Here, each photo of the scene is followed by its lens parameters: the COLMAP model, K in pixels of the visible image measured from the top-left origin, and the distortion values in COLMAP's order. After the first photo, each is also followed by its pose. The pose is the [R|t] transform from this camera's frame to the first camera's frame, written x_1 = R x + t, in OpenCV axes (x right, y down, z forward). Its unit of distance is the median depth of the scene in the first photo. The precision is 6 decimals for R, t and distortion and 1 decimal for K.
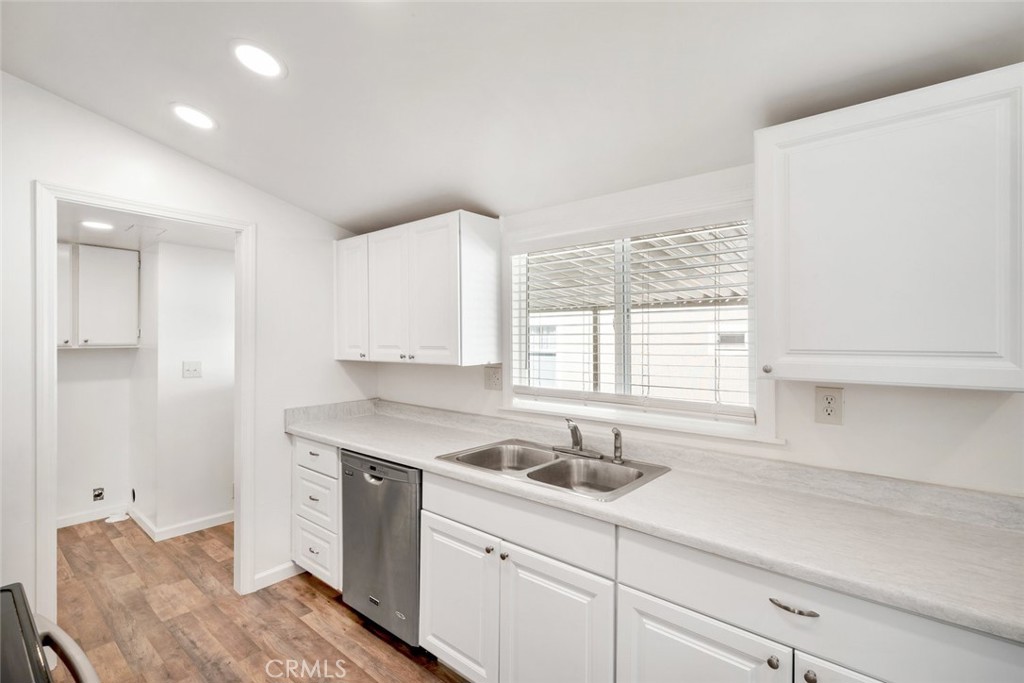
lens RADIAL K [[455.5, 0, 508.3], [0, 455.5, 340.8], [0, 0, 1]] dist [-0.000279, -0.000090]
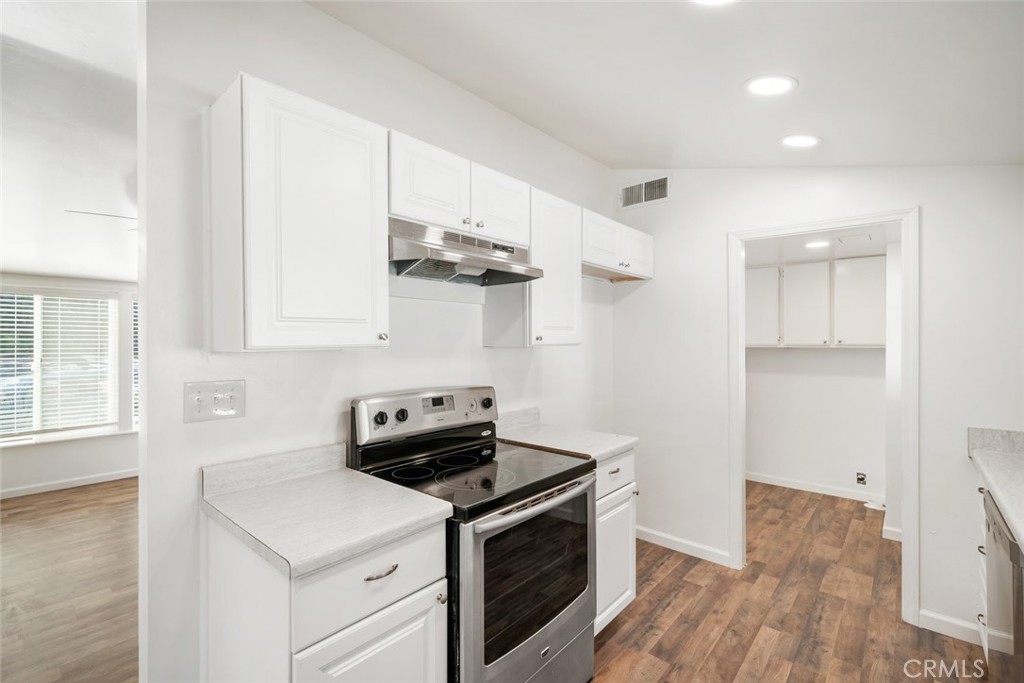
lens RADIAL K [[455.5, 0, 508.0], [0, 455.5, 341.0], [0, 0, 1]] dist [-0.000279, -0.000090]
pose [[-0.030240, -0.000539, -0.999543, 0.356950], [-0.000041, 1.000000, -0.000538, -0.000403], [0.999543, 0.000024, -0.030240, 0.242379]]
